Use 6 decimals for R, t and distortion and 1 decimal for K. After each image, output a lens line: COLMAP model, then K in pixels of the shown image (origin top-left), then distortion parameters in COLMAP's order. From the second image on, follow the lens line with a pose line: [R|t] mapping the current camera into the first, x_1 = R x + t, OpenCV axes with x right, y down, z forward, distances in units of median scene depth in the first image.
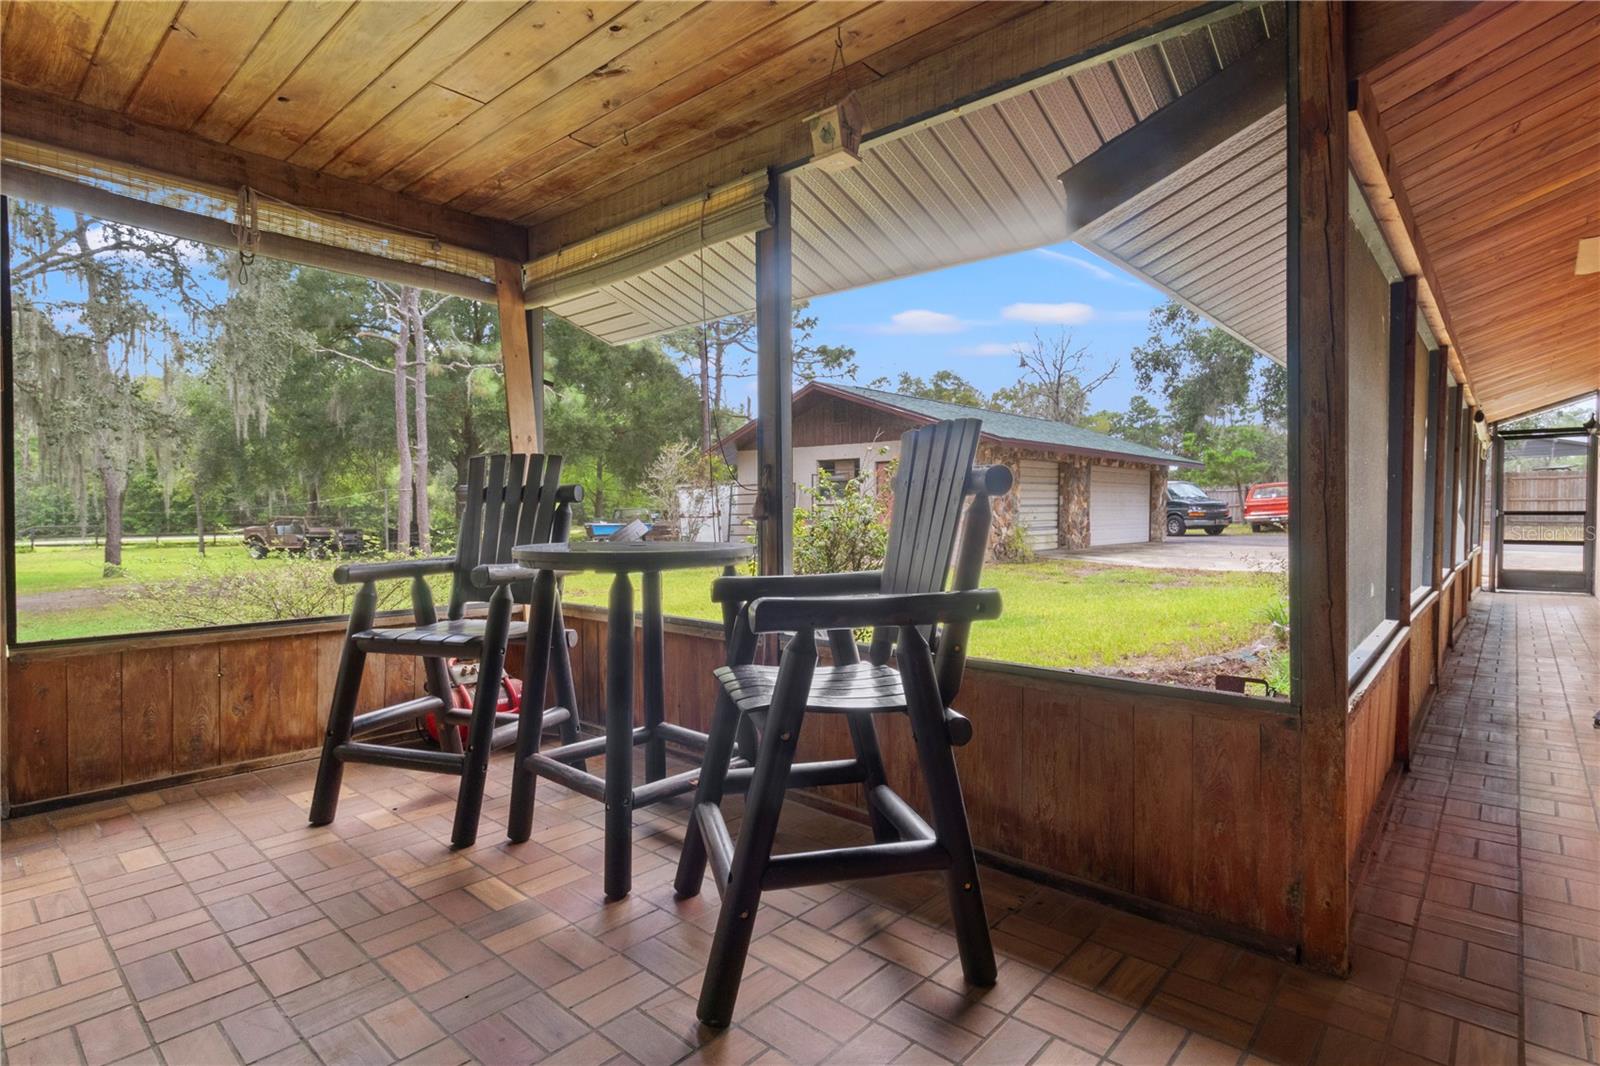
lens RADIAL K [[821.6, 0, 799.0], [0, 821.6, 536.6], [0, 0, 1]] dist [0.000502, 0.001005]
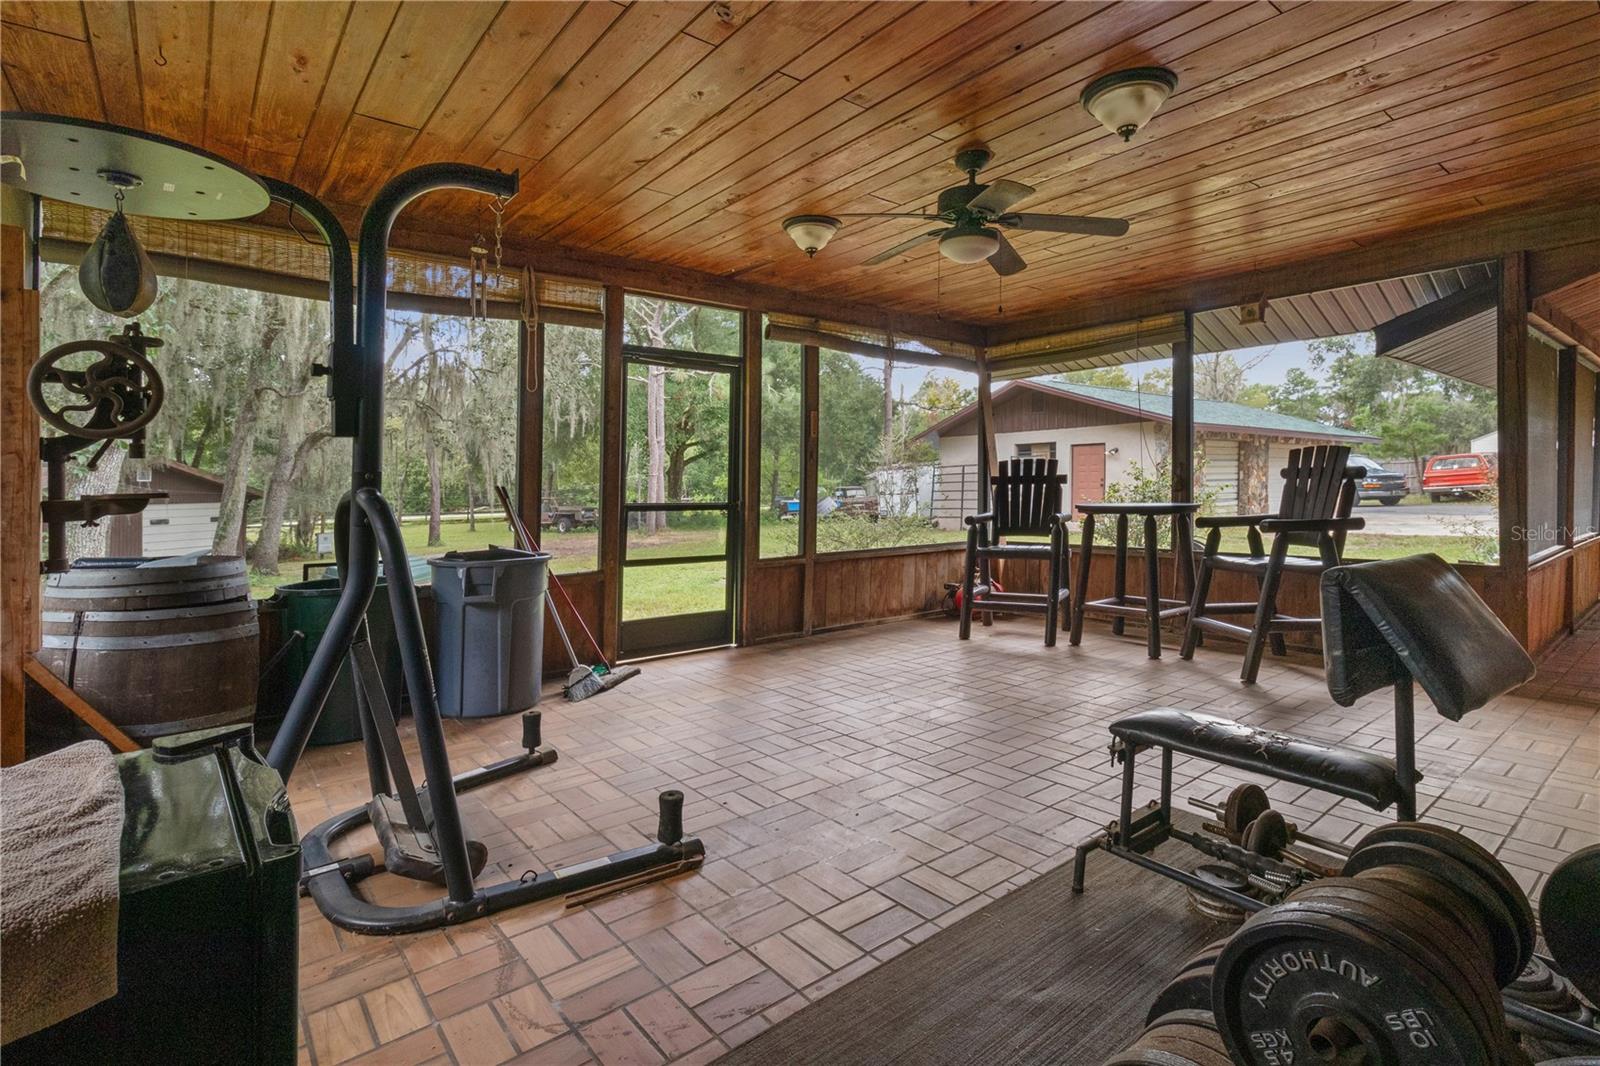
lens RADIAL K [[769.8, 0, 806.6], [0, 769.8, 517.1], [0, 0, 1]] dist [0.011799, -0.000107]
pose [[0.985901, -0.007079, -0.167182, -0.082486], [0.007975, 0.999957, 0.004692, 0.003346], [0.167142, -0.005959, 0.985915, -0.127580]]
